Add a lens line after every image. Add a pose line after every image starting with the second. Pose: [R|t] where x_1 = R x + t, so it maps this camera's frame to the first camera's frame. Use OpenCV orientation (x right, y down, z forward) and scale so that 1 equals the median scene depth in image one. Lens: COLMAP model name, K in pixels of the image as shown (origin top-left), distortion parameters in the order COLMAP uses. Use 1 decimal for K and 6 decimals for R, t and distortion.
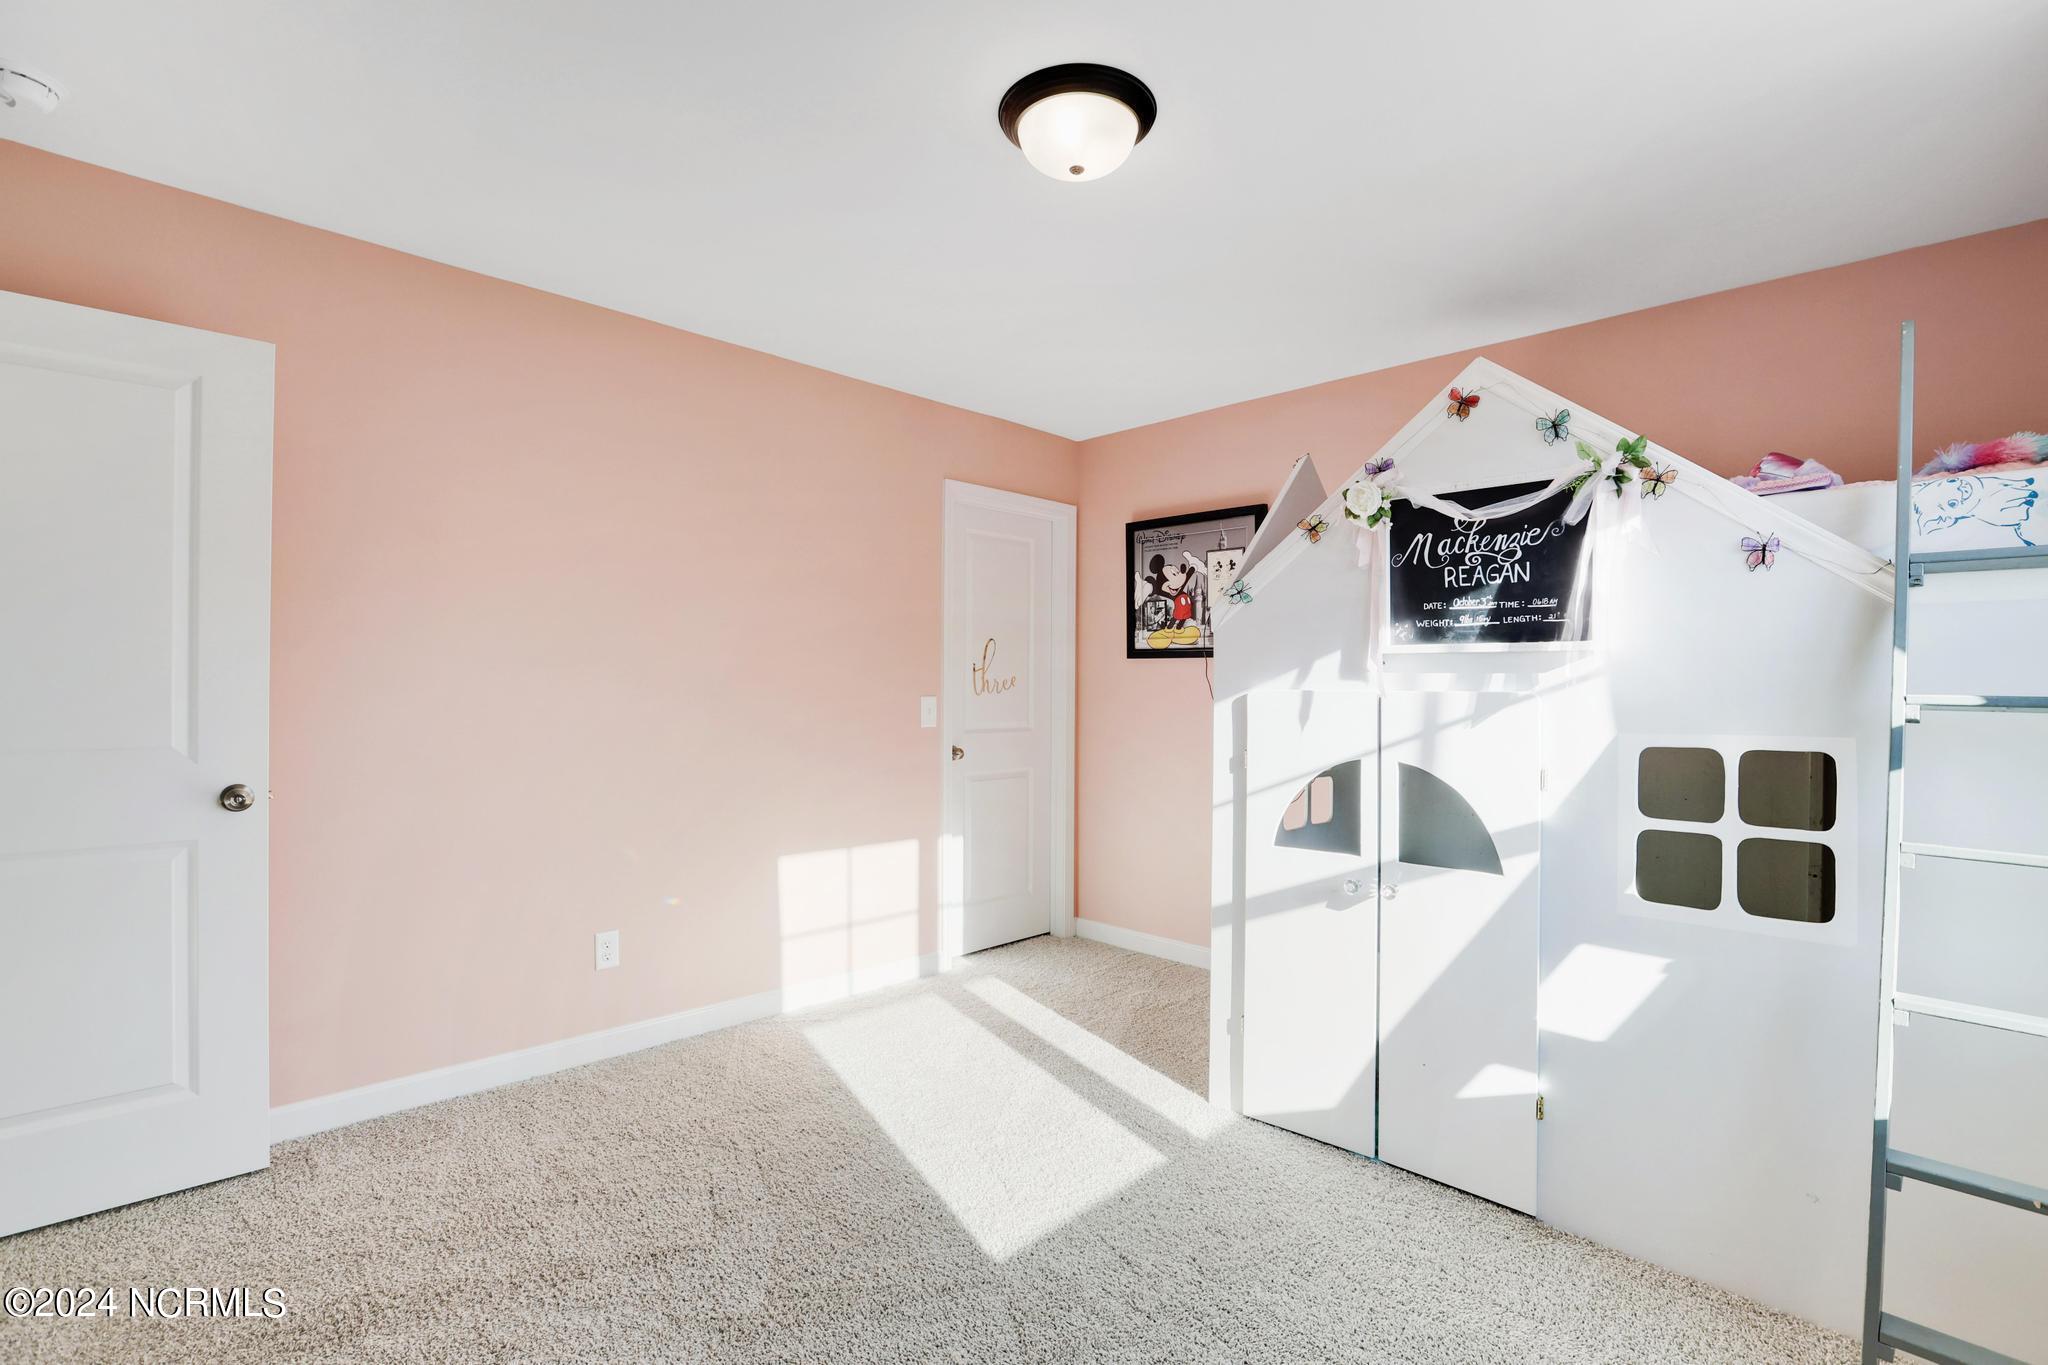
lens RADIAL K [[937.9, 0, 1031.8], [0, 937.9, 683.5], [0, 0, 1]] dist [-0.061238, 0.025506]
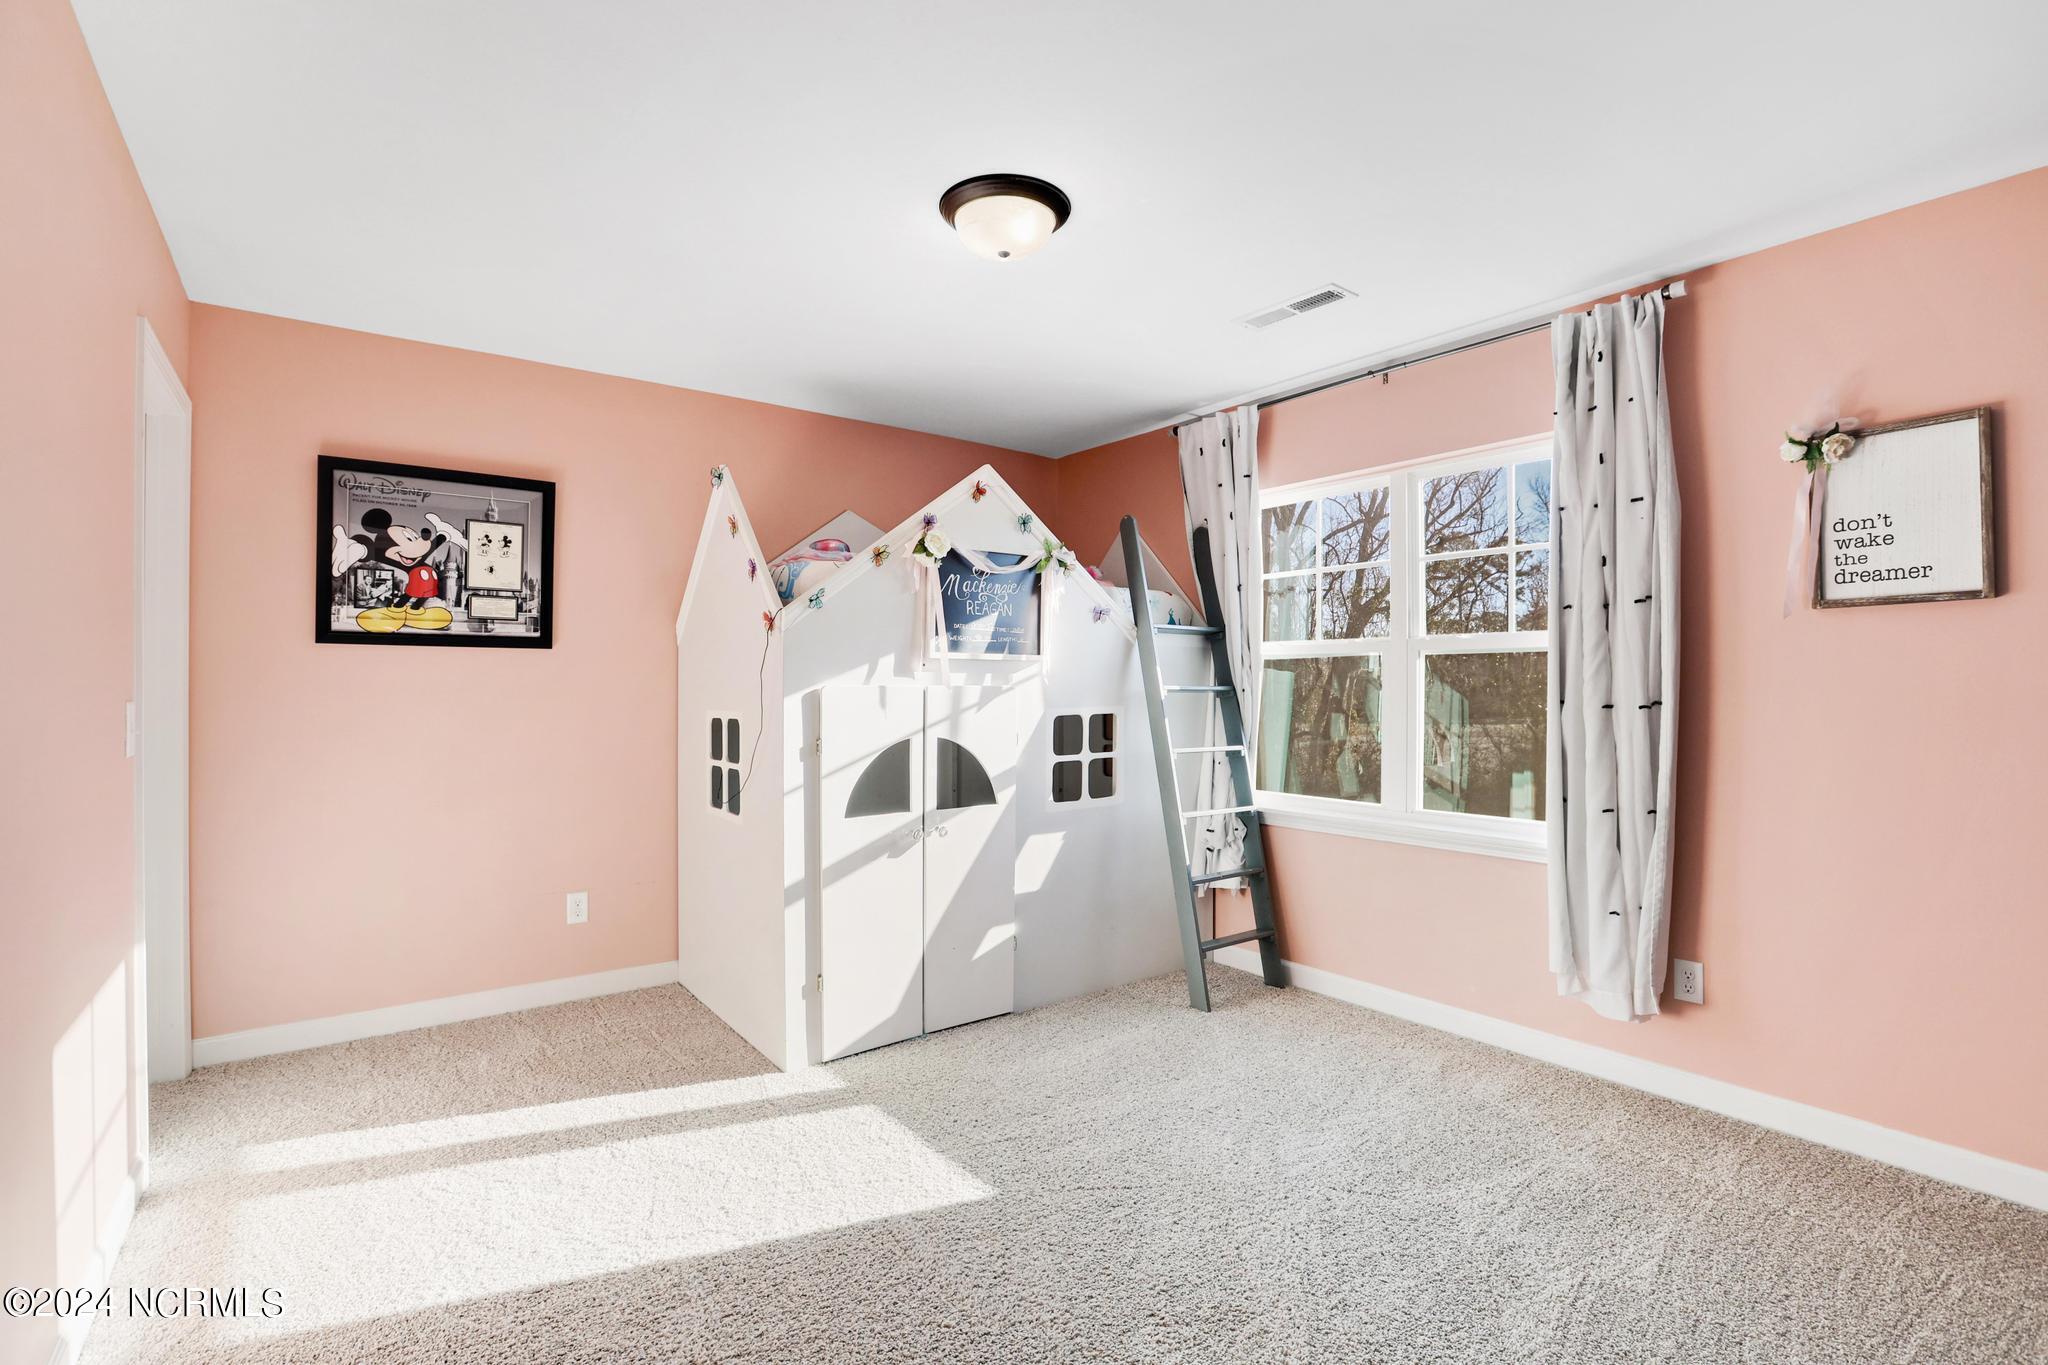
lens RADIAL K [[937.9, 0, 1031.8], [0, 937.9, 683.5], [0, 0, 1]] dist [-0.061238, 0.025506]
pose [[0.134674, -0.006097, 0.990871, -0.867741], [-0.004113, 0.999969, 0.006712, -0.004245], [-0.990881, -0.004980, 0.134644, 0.607467]]
